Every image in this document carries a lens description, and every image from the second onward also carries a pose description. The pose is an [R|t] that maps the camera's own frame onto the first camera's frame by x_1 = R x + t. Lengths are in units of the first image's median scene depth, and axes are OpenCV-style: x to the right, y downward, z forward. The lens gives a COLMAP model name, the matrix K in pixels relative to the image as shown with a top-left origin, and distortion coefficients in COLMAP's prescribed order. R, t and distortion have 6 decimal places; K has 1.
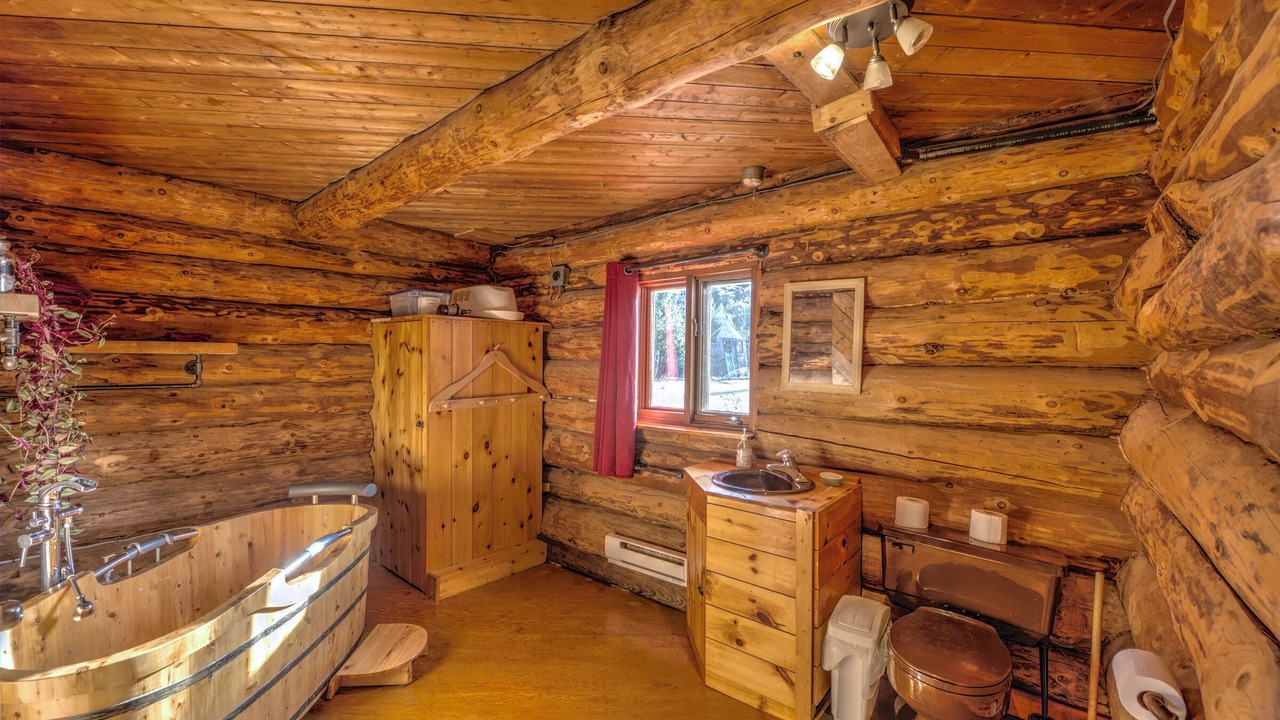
lens RADIAL K [[504.8, 0, 648.0], [0, 504.8, 364.2], [0, 0, 1]] dist [-0.011753, -0.004514]
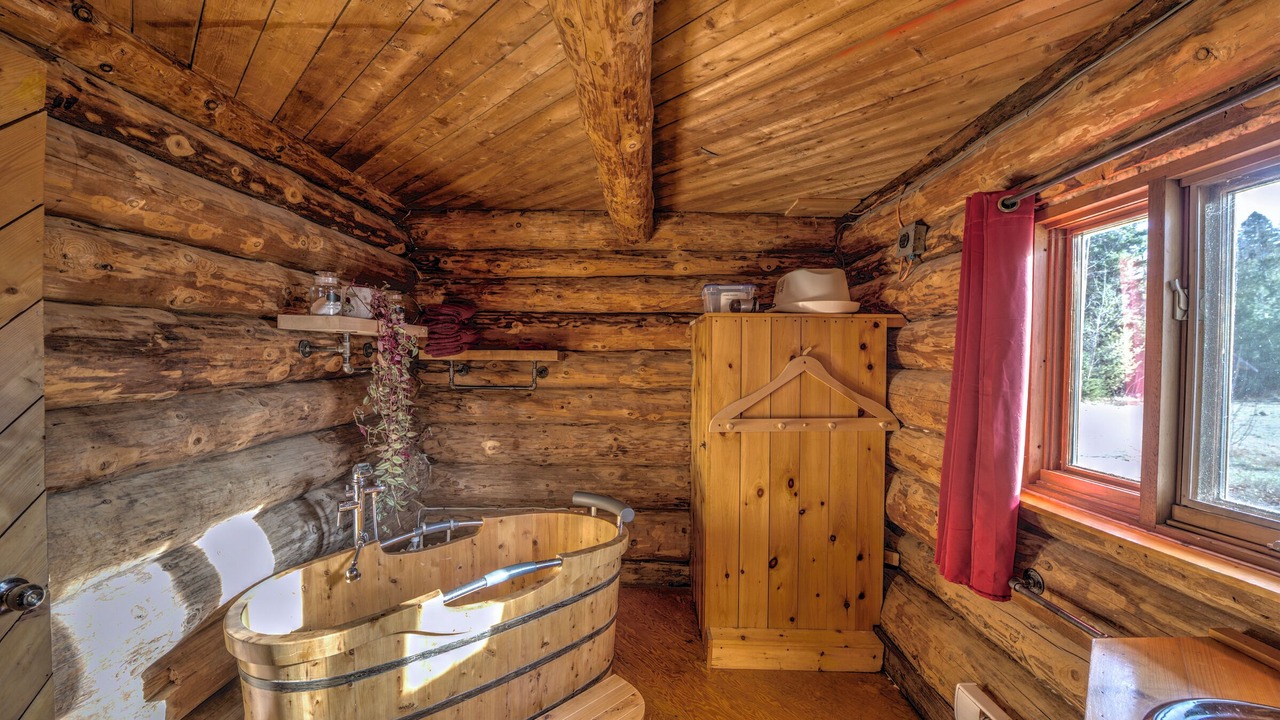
lens RADIAL K [[504.8, 0, 648.0], [0, 504.8, 364.2], [0, 0, 1]] dist [-0.011753, -0.004514]
pose [[0.633670, 0.007890, -0.773563, 0.132597], [-0.013706, 0.999906, -0.001029, -0.012405], [0.773482, 0.011254, 0.633718, 0.394386]]
